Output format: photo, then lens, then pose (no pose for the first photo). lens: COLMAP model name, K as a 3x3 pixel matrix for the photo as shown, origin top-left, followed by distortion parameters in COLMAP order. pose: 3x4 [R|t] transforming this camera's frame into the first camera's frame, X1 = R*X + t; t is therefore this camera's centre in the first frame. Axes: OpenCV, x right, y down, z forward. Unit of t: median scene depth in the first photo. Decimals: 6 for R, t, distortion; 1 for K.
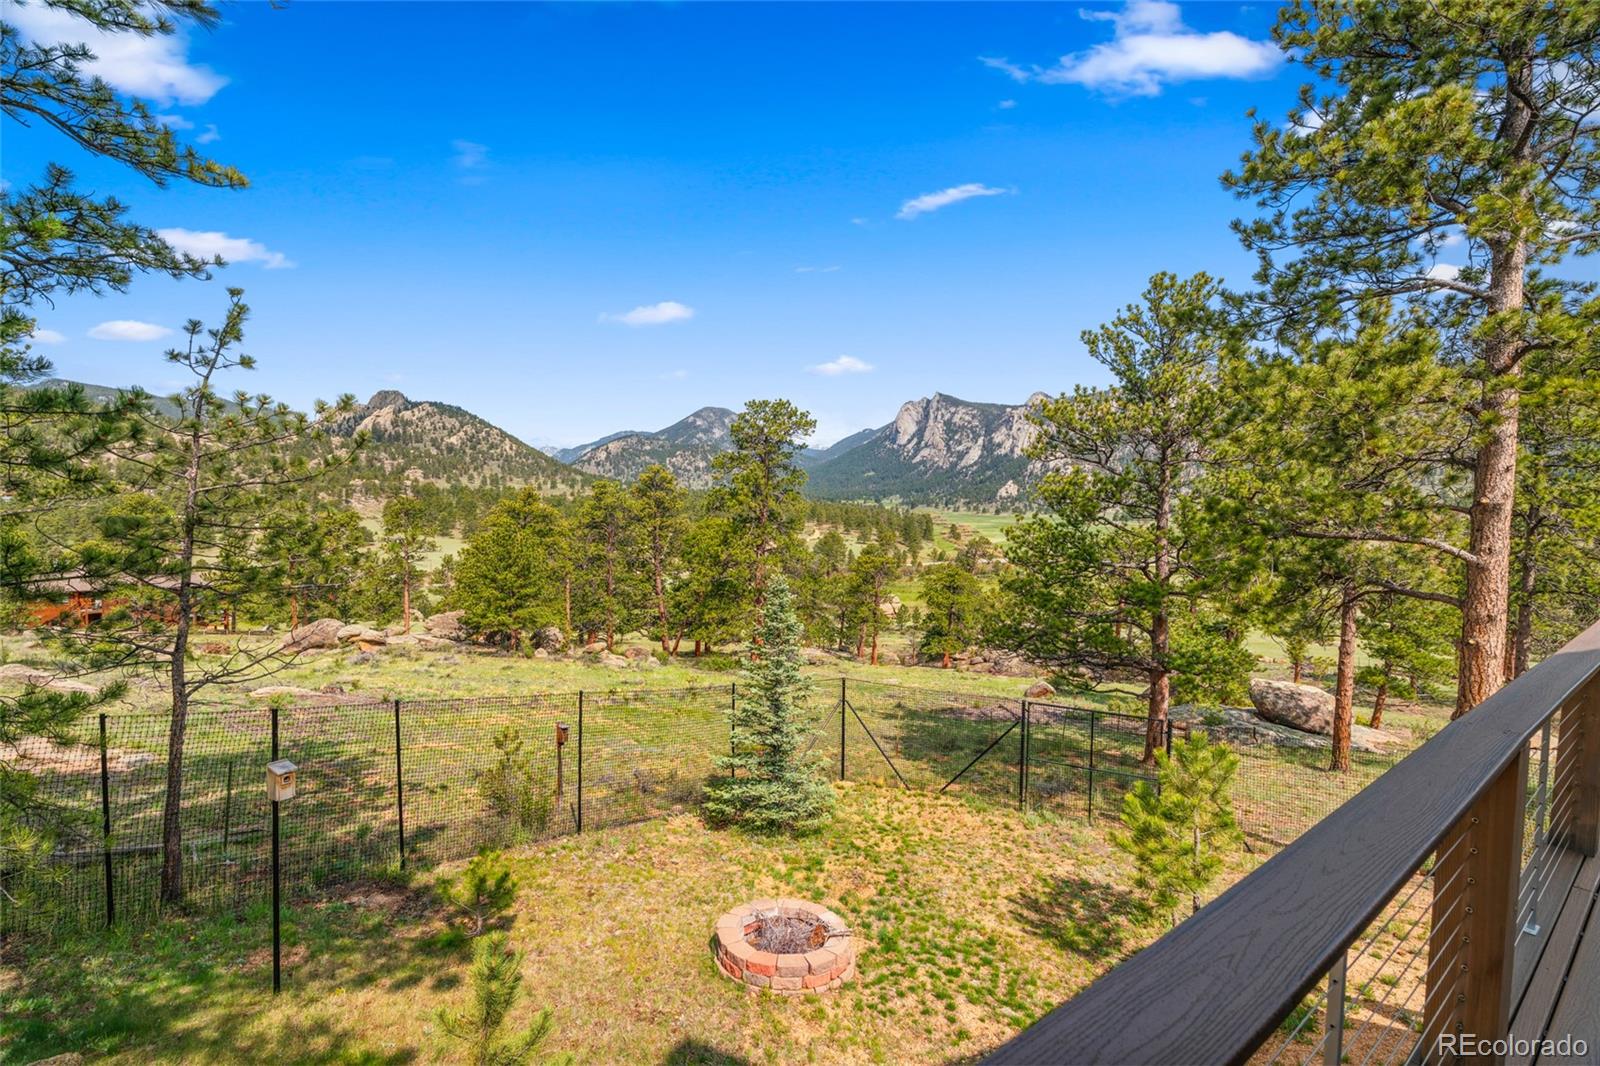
lens RADIAL K [[703.1, 0, 789.8], [0, 703.1, 543.7], [0, 0, 1]] dist [-0.022523, 0.004829]
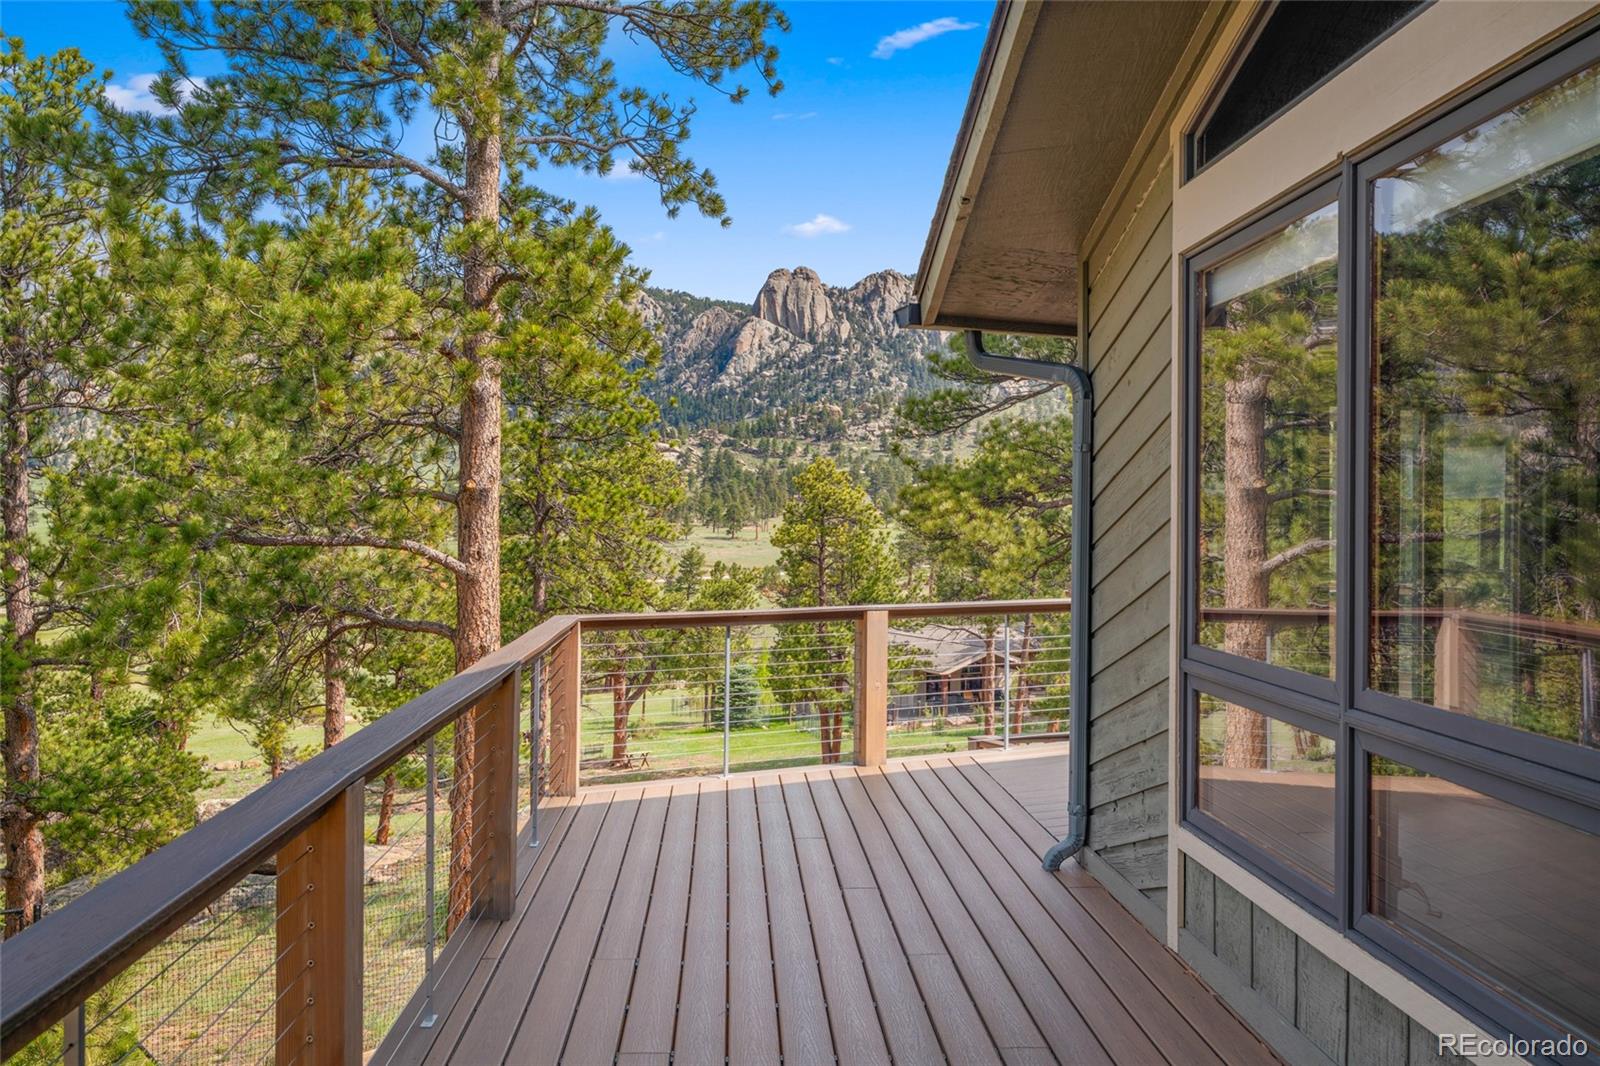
lens RADIAL K [[1394.9, 0, 797.8], [0, 1394.9, 534.6], [0, 0, 1]] dist [-0.001418, 0.024550]
pose [[0.547567, -0.024180, 0.836412, -0.006080], [0.043601, 0.999049, 0.000338, 0.002488], [-0.835625, 0.036283, 0.548101, -0.053846]]
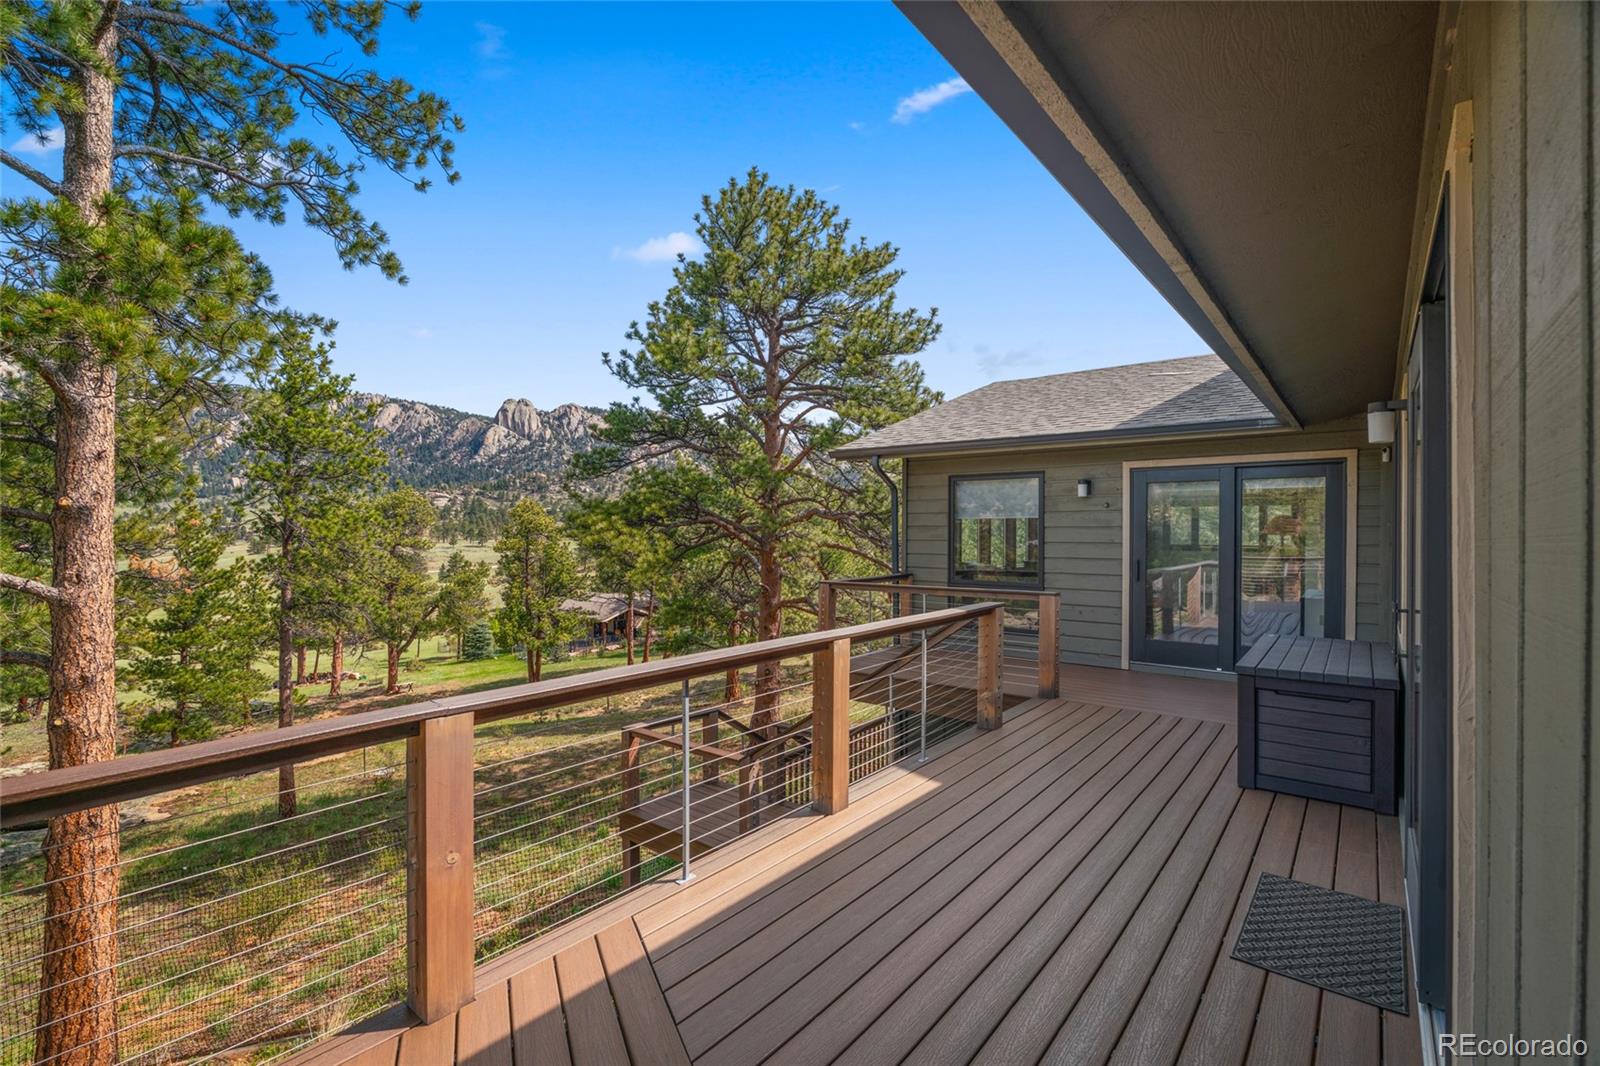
lens RADIAL K [[703.1, 0, 810.4], [0, 703.1, 531.1], [0, 0, 1]] dist [-0.022523, 0.004829]
pose [[0.187217, -0.013305, 0.982228, 0.434251], [0.051576, 0.998662, 0.003697, -0.001149], [-0.980964, 0.049967, 0.187653, 0.165731]]
